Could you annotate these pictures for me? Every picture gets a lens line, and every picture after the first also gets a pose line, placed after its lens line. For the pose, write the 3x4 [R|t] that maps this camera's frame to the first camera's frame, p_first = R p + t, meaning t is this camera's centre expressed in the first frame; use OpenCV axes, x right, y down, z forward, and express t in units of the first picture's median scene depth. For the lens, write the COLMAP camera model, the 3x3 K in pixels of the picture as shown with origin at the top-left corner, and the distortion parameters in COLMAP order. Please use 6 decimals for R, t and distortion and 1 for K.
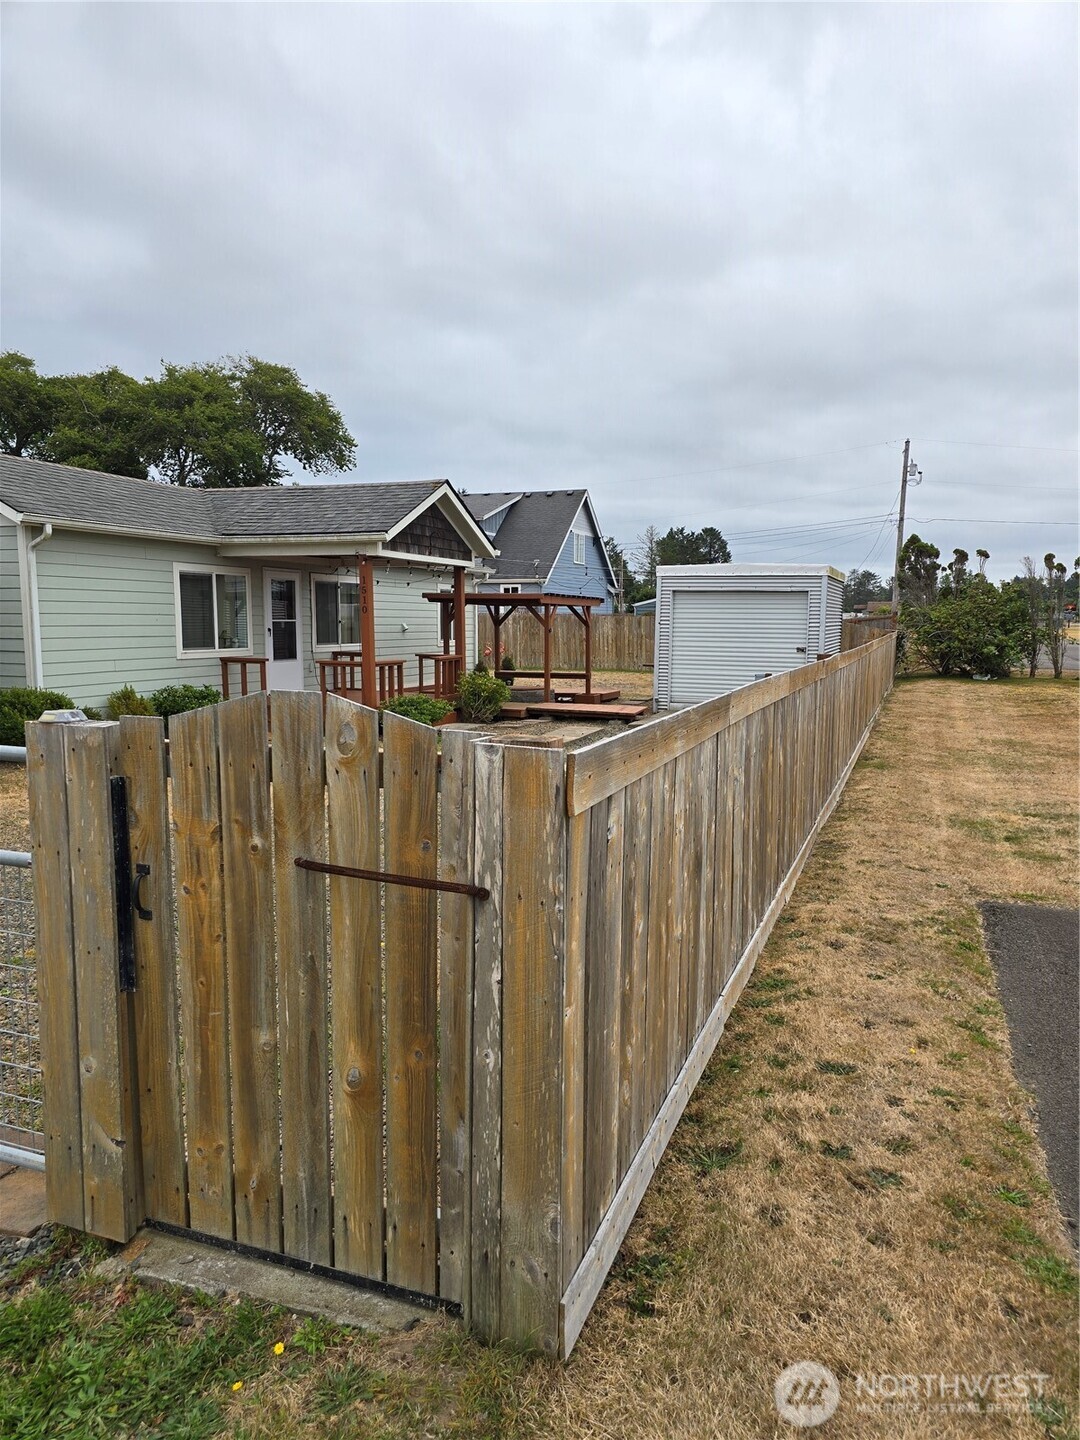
lens RADIAL K [[976.2, 0, 577.4], [0, 976.2, 740.0], [0, 0, 1]] dist [0.000945, -0.007016]
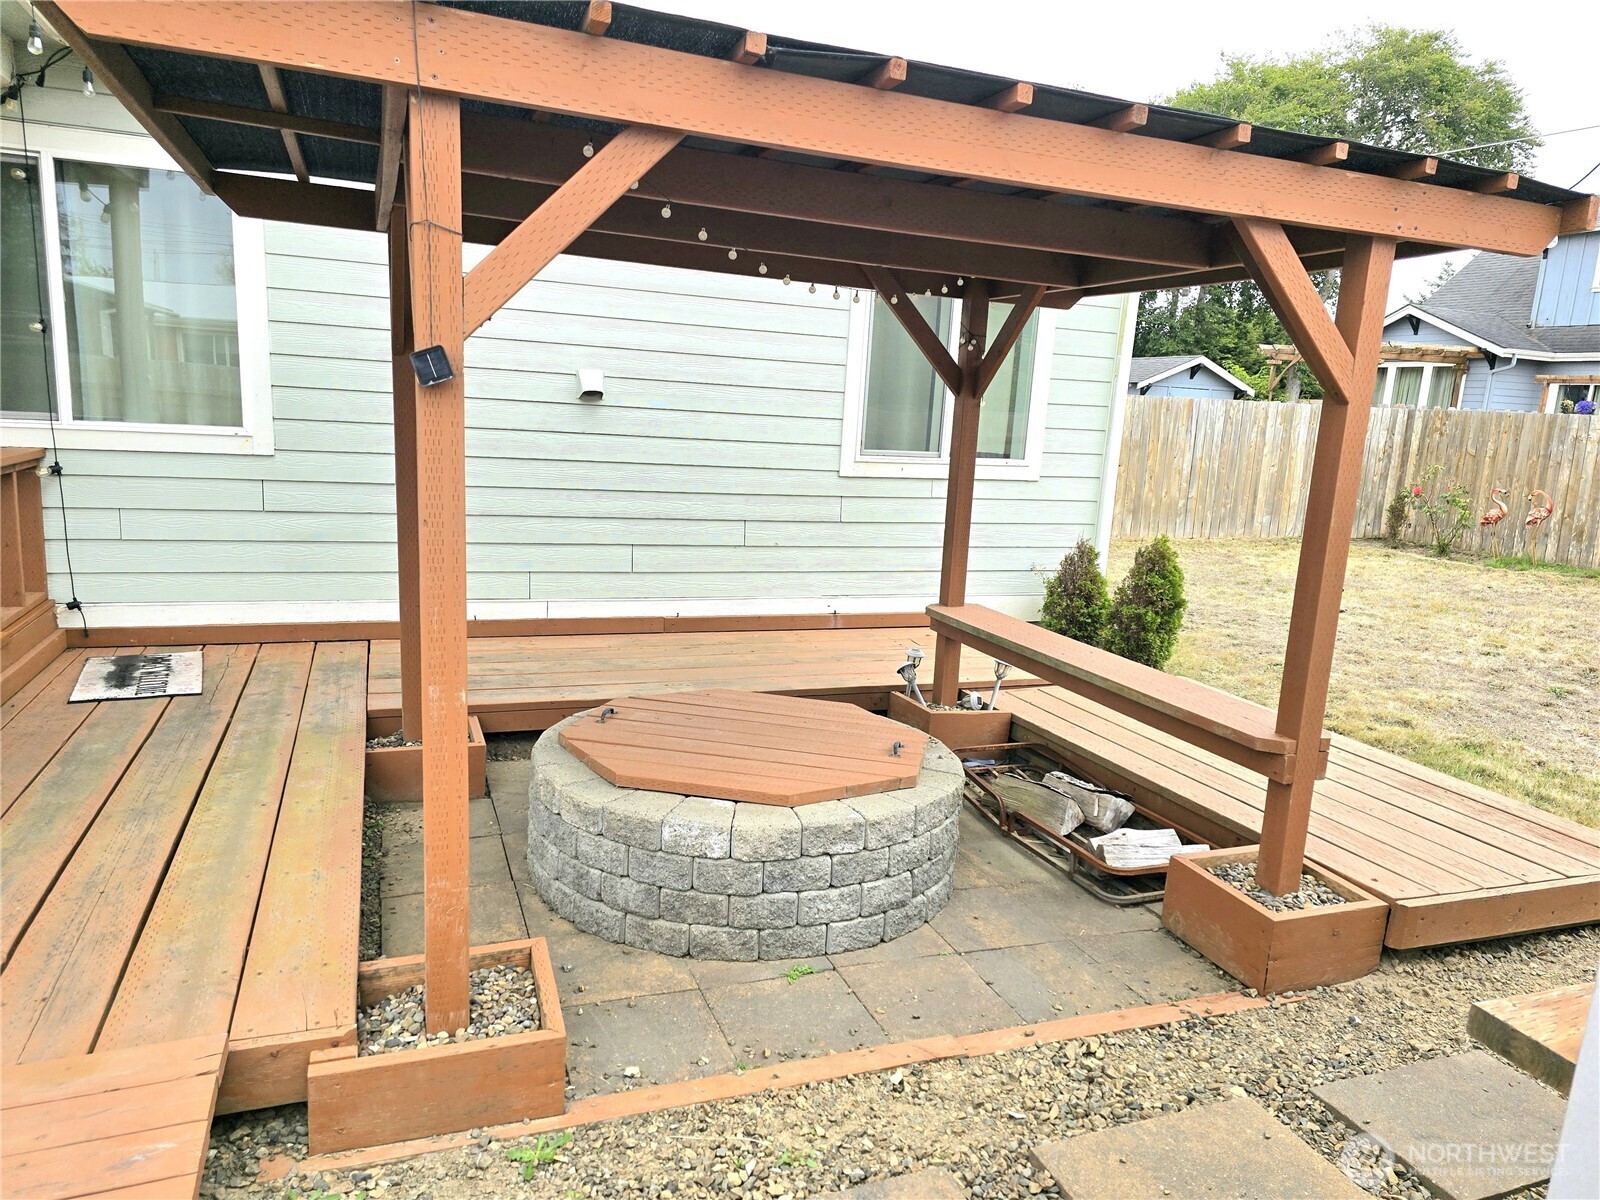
lens RADIAL K [[1075.5, 0, 801.2], [0, 1075.5, 617.3], [0, 0, 1]] dist [0.063331, -0.048096]
pose [[0.652871, 0.172631, -0.737536, 0.134813], [-0.141129, 0.984357, 0.105475, -0.154726], [0.744206, 0.035226, 0.667021, 1.412261]]
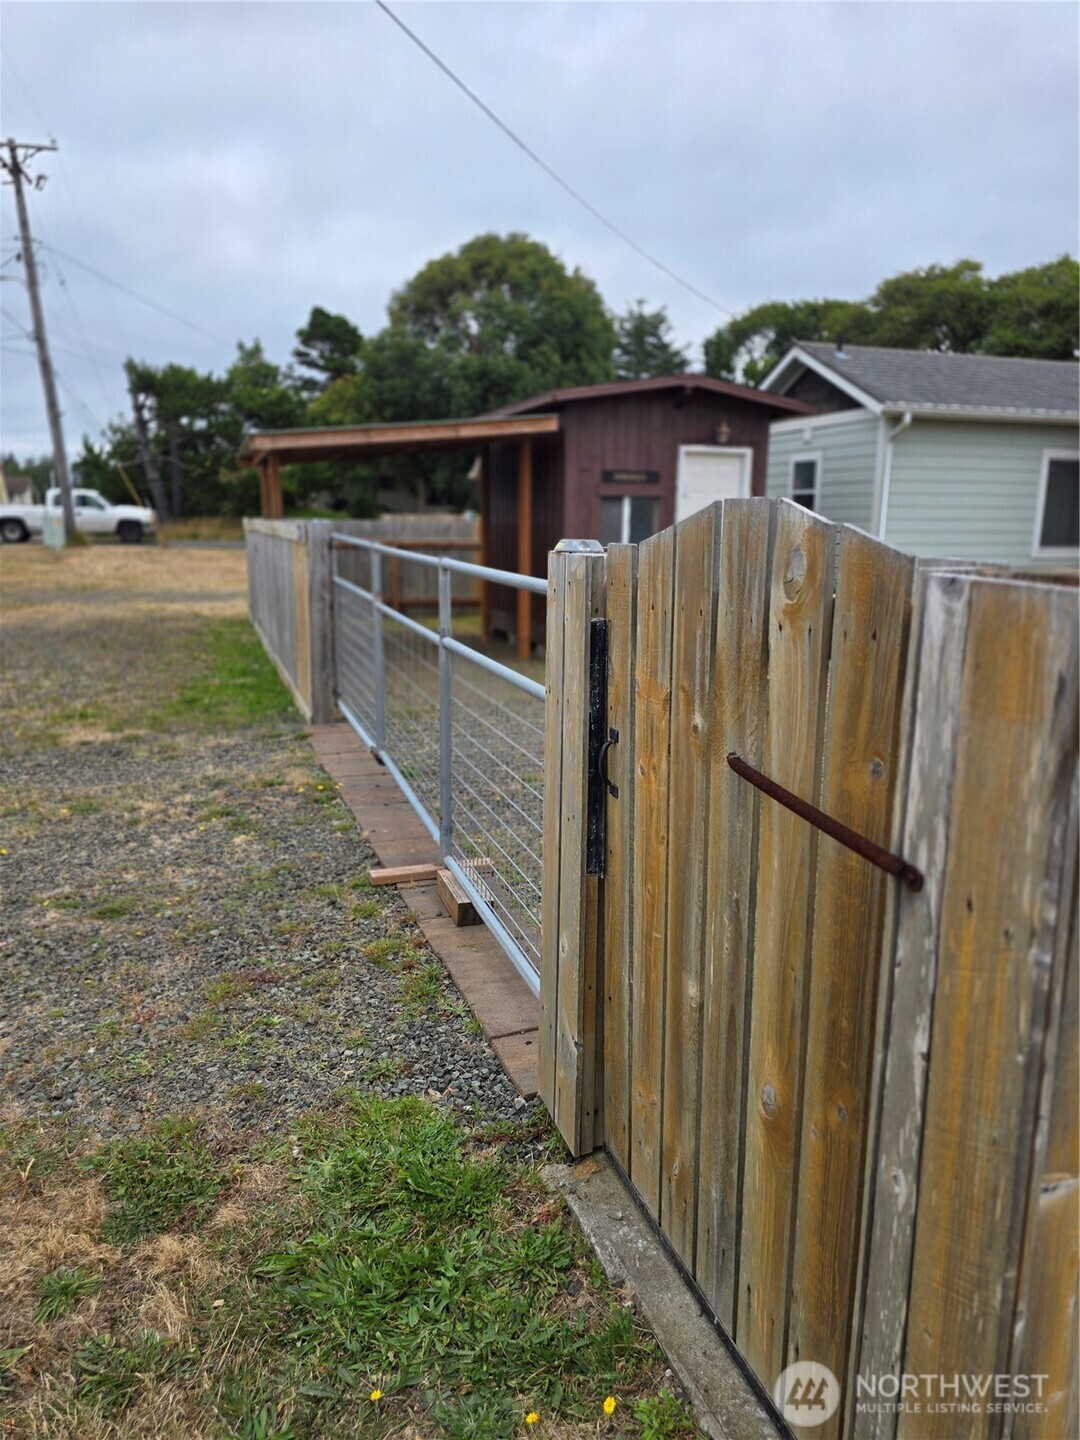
lens RADIAL K [[965.7, 0, 541.1], [0, 965.7, 719.1], [0, 0, 1]] dist [0.058332, -0.051989]
pose [[0.622789, 0.155571, -0.766767, 0.027862], [-0.103162, 0.987803, 0.116627, 0.006583], [0.775559, 0.006467, 0.631242, 0.093447]]
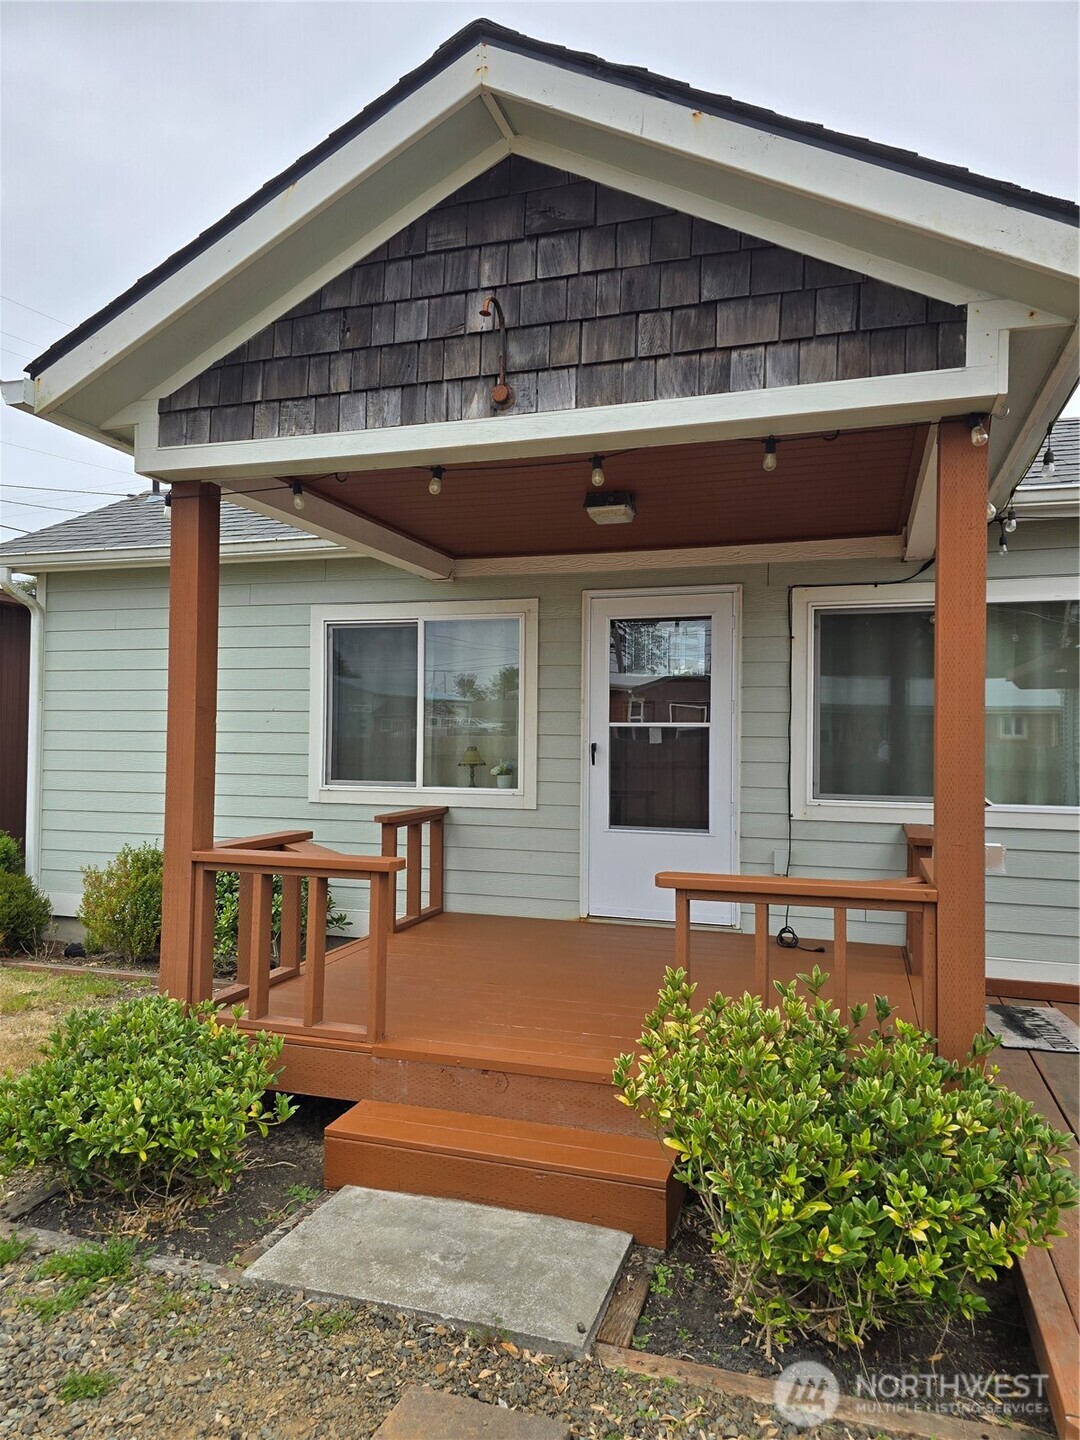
lens RADIAL K [[965.7, 0, 541.1], [0, 965.7, 719.1], [0, 0, 1]] dist [0.058332, -0.051989]
pose [[0.032878, -0.029790, -0.999015, 0.087685], [-0.135291, 0.990223, -0.033980, -0.142660], [0.990260, 0.136275, 0.028526, 1.273067]]
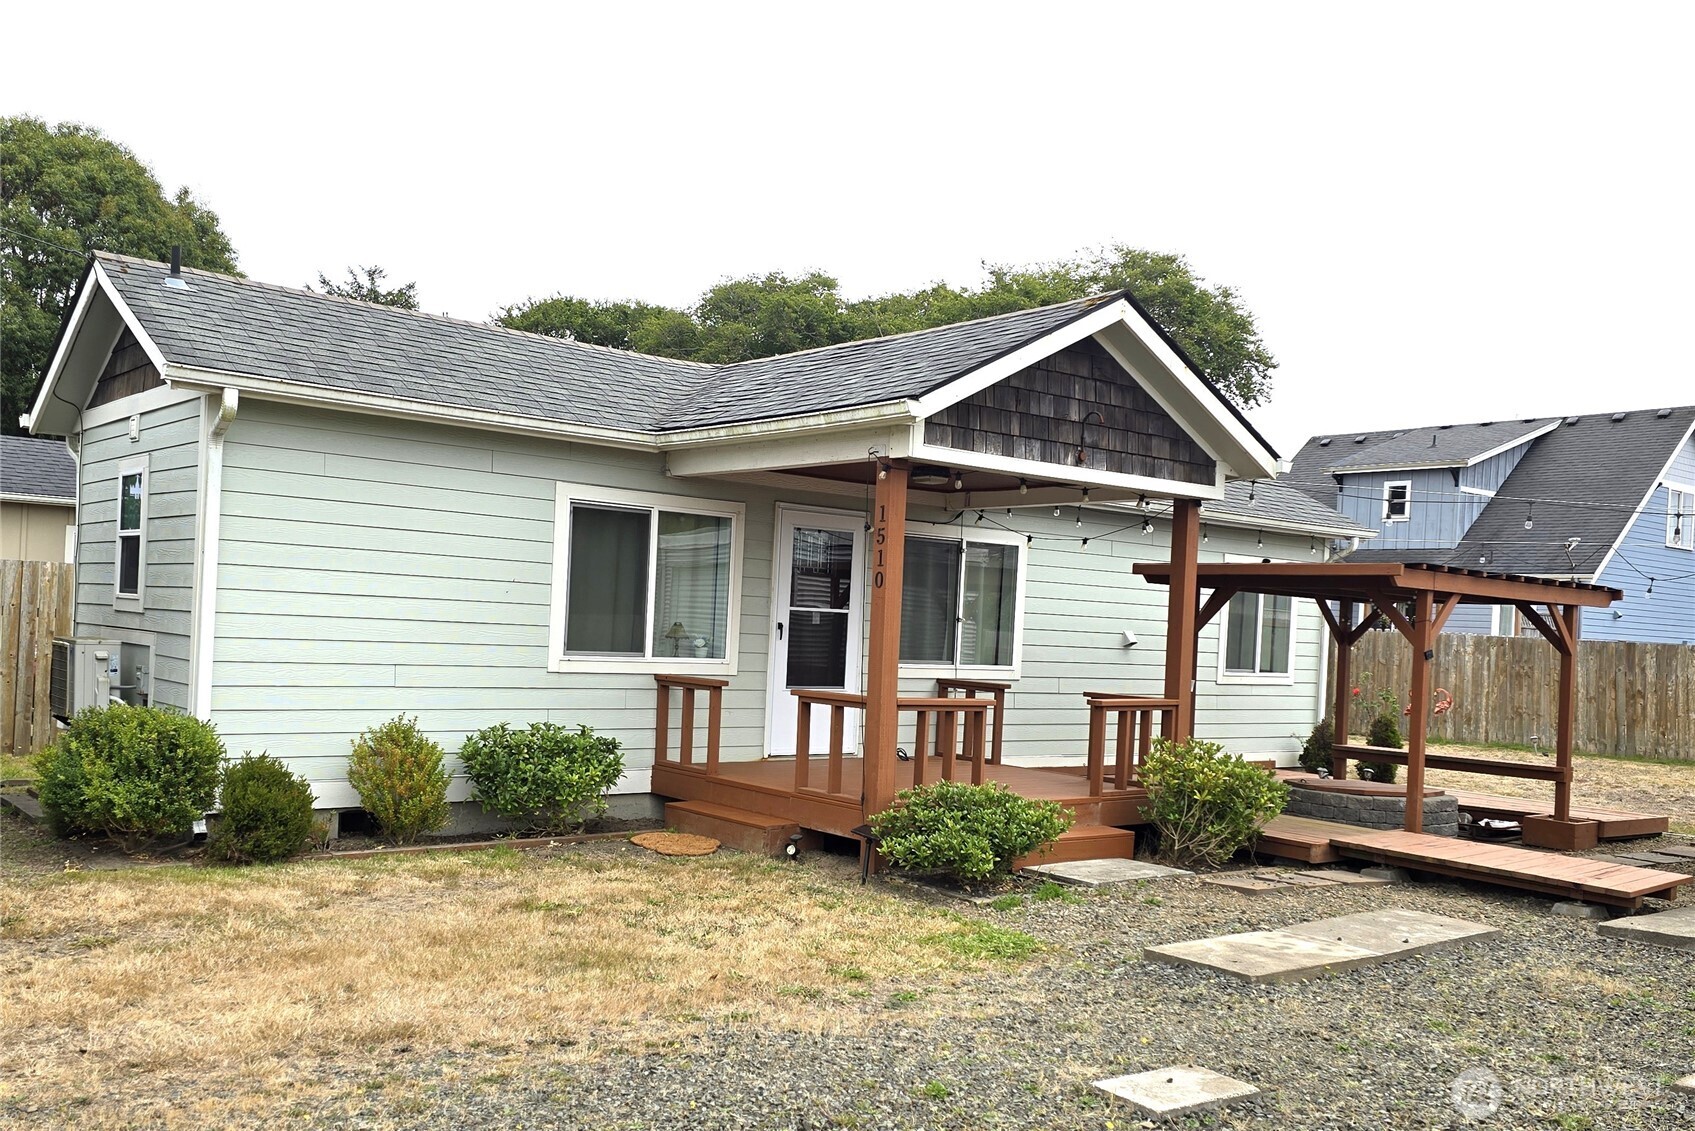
lens RADIAL K [[1447.2, 0, 804.2], [0, 1447.2, 654.6], [0, 0, 1]] dist [0.081120, -0.005576]
pose [[0.848649, 0.043478, -0.527166, 0.112295], [-0.104533, 0.990747, -0.086567, -0.047027], [0.518524, 0.128571, 0.845341, 0.504319]]
